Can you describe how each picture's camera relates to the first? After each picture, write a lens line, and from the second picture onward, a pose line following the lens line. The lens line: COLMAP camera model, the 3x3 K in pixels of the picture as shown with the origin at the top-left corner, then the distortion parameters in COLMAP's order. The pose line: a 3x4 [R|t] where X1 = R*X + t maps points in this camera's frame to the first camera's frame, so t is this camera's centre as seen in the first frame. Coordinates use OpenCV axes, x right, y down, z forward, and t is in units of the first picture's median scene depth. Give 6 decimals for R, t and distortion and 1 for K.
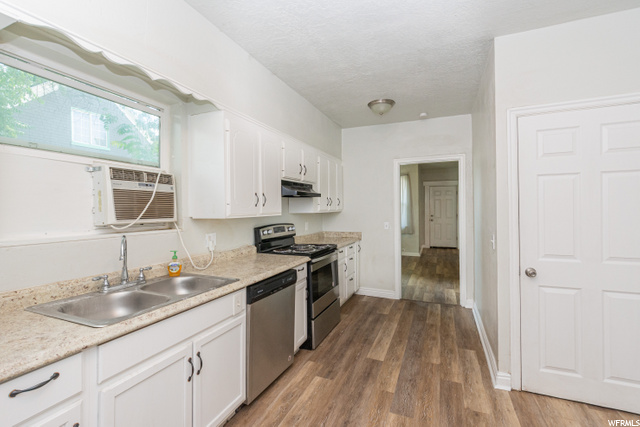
lens RADIAL K [[288.5, 0, 309.4], [0, 288.5, 209.2], [0, 0, 1]] dist [0.000235, -0.000427]
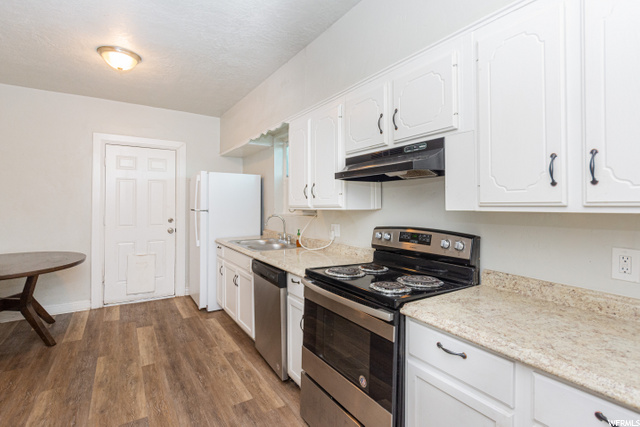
lens RADIAL K [[299.8, 0, 320.6], [0, 299.8, 201.6], [0, 0, 1]] dist [-0.000714, 0.000258]
pose [[-0.527769, -0.002202, -0.849385, 0.708568], [0.000288, 0.999996, -0.002771, 0.004601], [0.849388, -0.001707, -0.527766, 1.741070]]
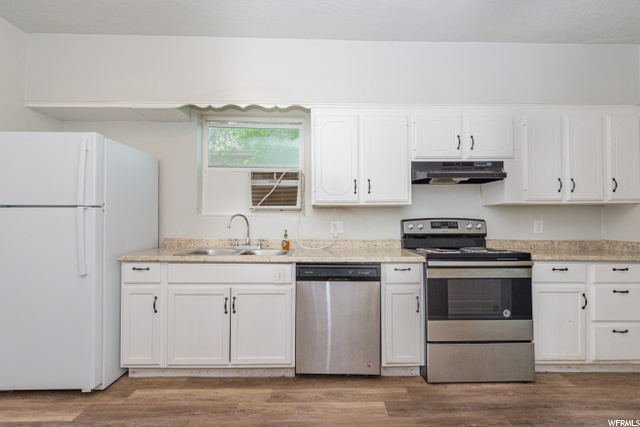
lens RADIAL K [[297.6, 0, 319.0], [0, 297.6, 214.5], [0, 0, 1]] dist [0.002068, 0.000171]
pose [[0.424490, -0.009640, -0.905382, 0.735136], [-0.006584, 0.999884, -0.013734, 0.083300], [0.905409, 0.011791, 0.424377, 0.522156]]
